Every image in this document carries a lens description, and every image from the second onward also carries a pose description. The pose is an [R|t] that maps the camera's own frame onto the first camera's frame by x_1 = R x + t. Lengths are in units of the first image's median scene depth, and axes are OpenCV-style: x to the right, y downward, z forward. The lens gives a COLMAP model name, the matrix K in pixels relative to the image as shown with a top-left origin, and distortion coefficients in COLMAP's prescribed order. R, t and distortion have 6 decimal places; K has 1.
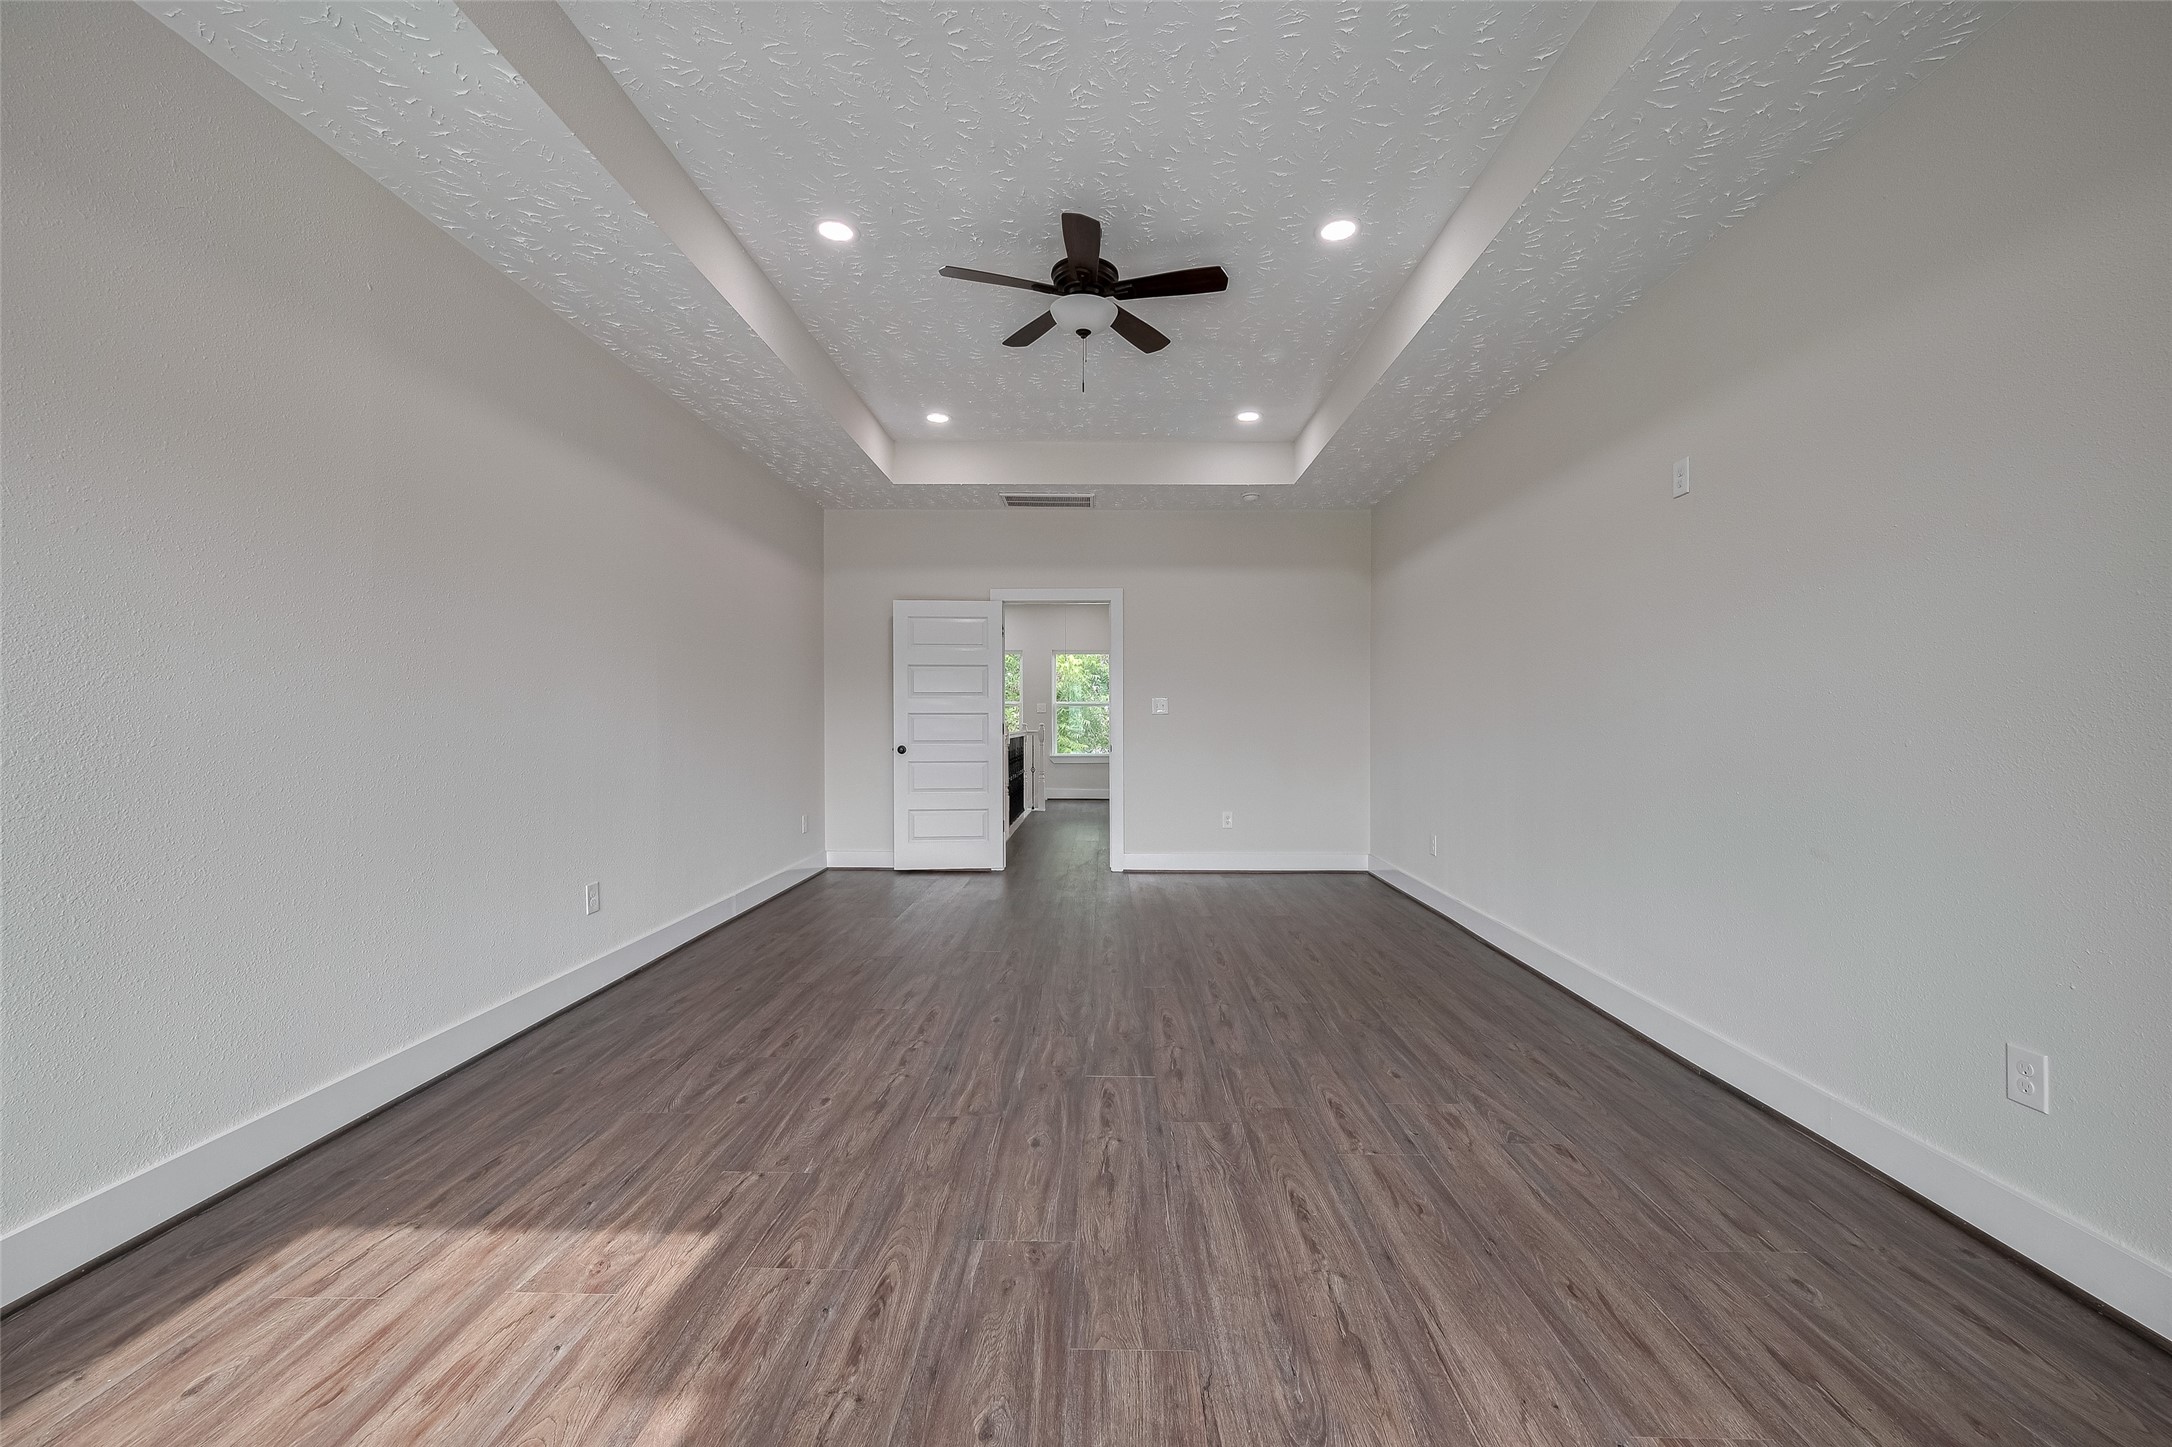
lens RADIAL K [[853.5, 0, 1094.0], [0, 853.5, 723.6], [0, 0, 1]] dist [-0.000726, 0.000241]
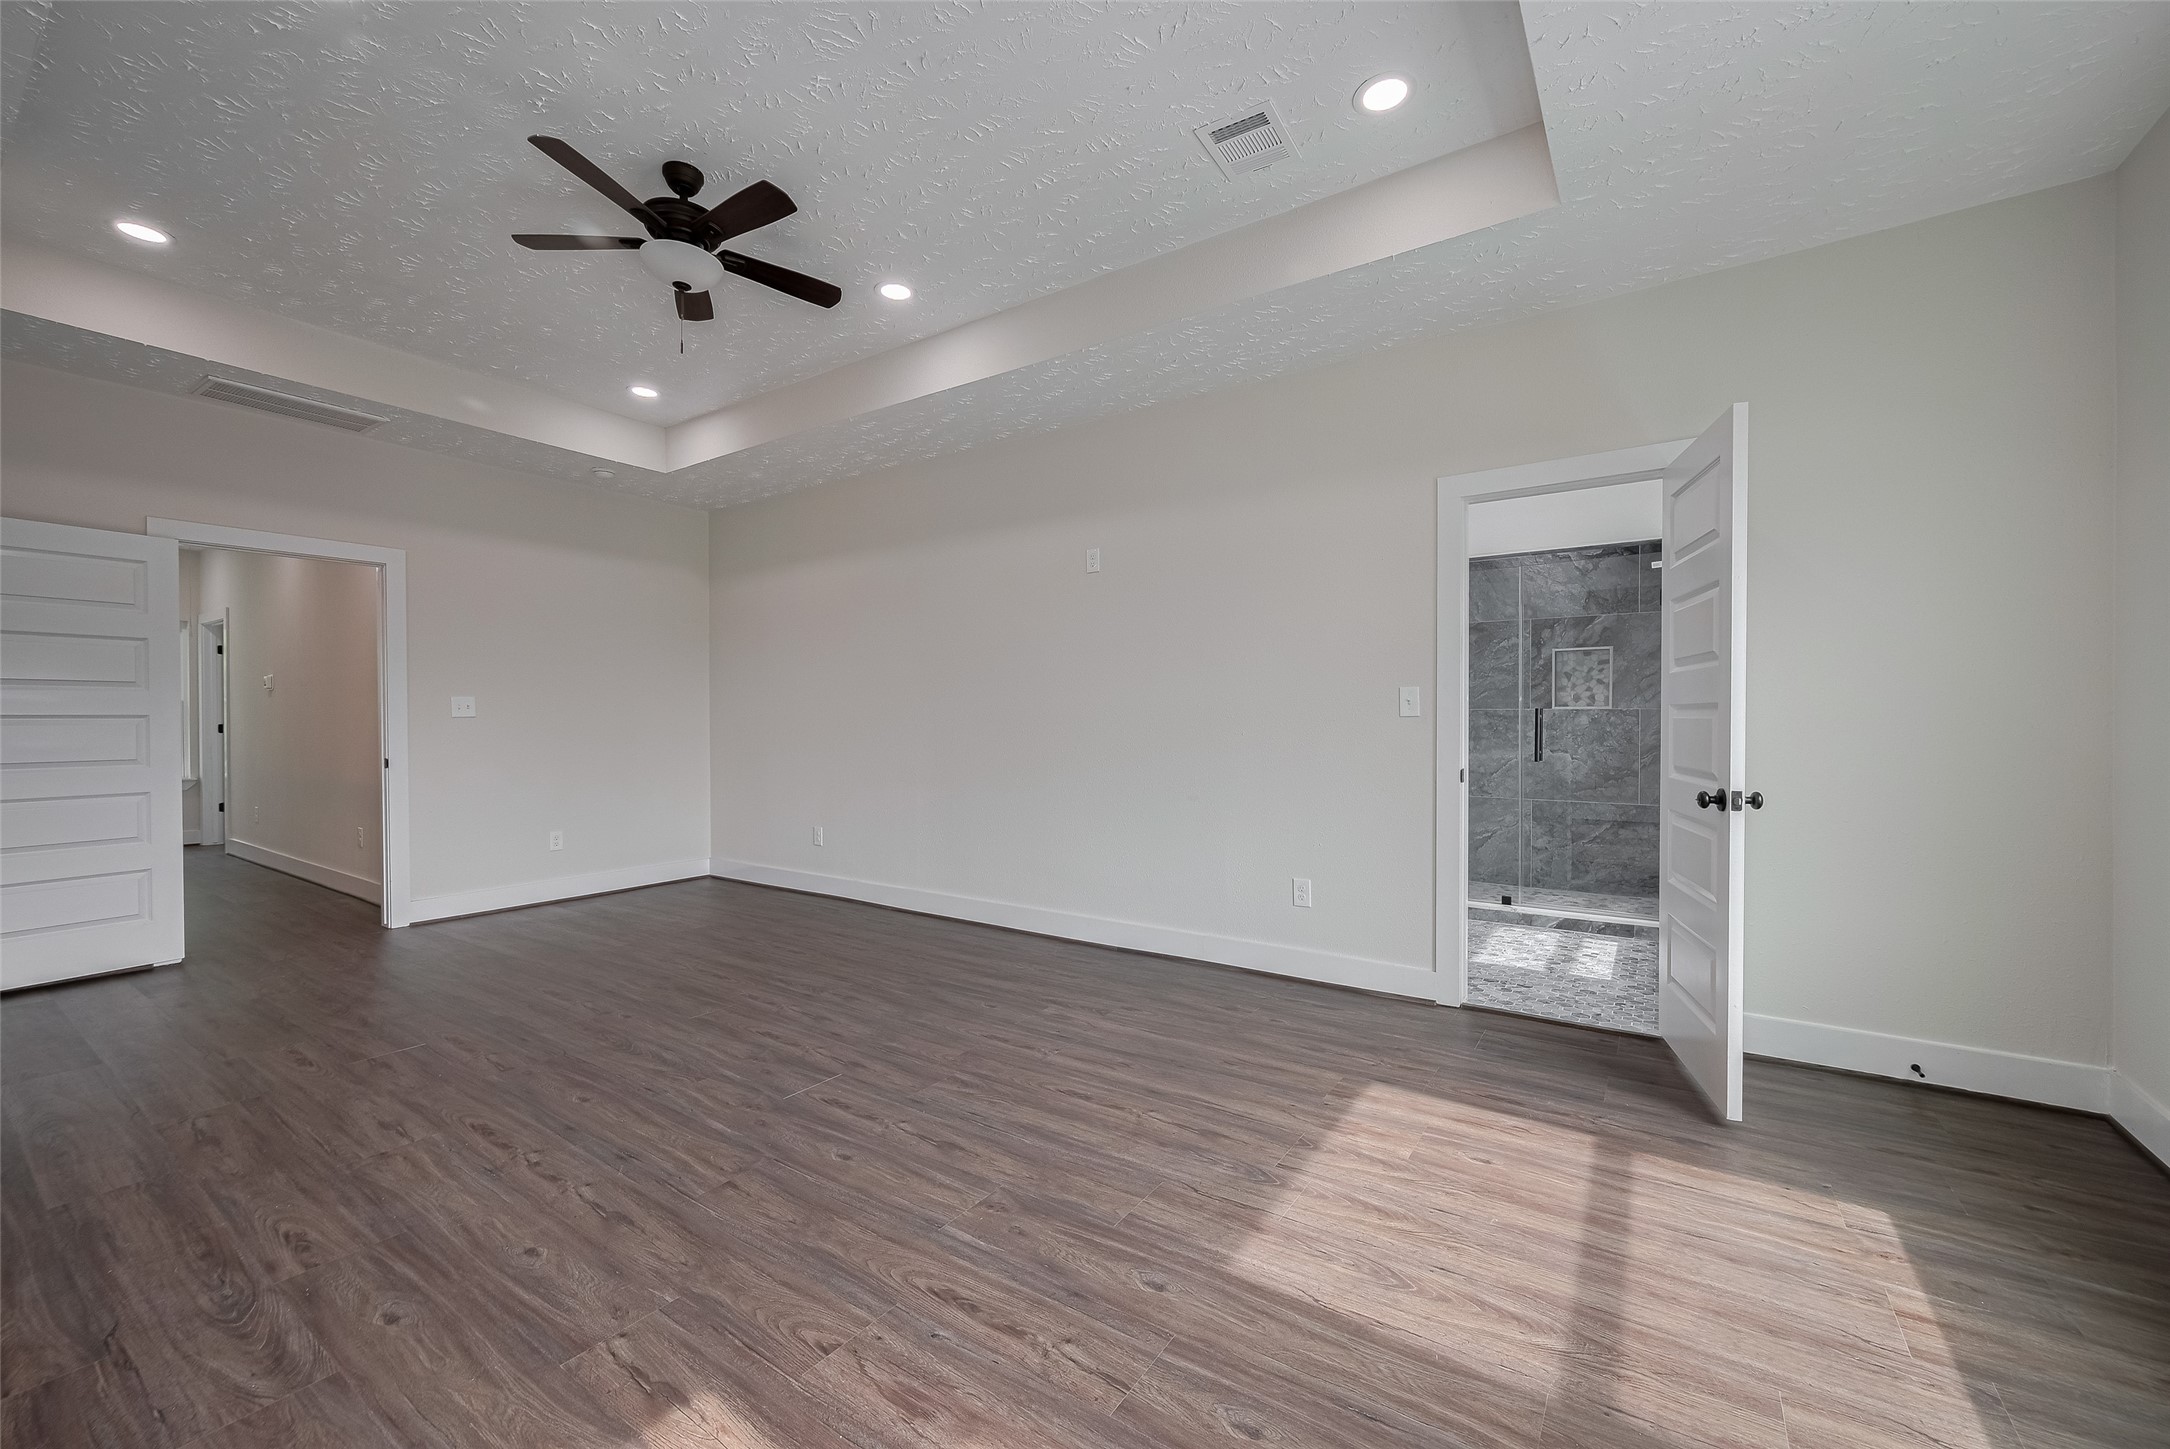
lens RADIAL K [[852.7, 0, 1088.0], [0, 852.7, 724.2], [0, 0, 1]] dist [-0.000726, 0.000241]
pose [[0.550200, -0.006601, 0.835007, -0.624961], [0.008730, 0.999960, 0.002153, -0.003038], [-0.834987, 0.006106, 0.550235, 0.196040]]
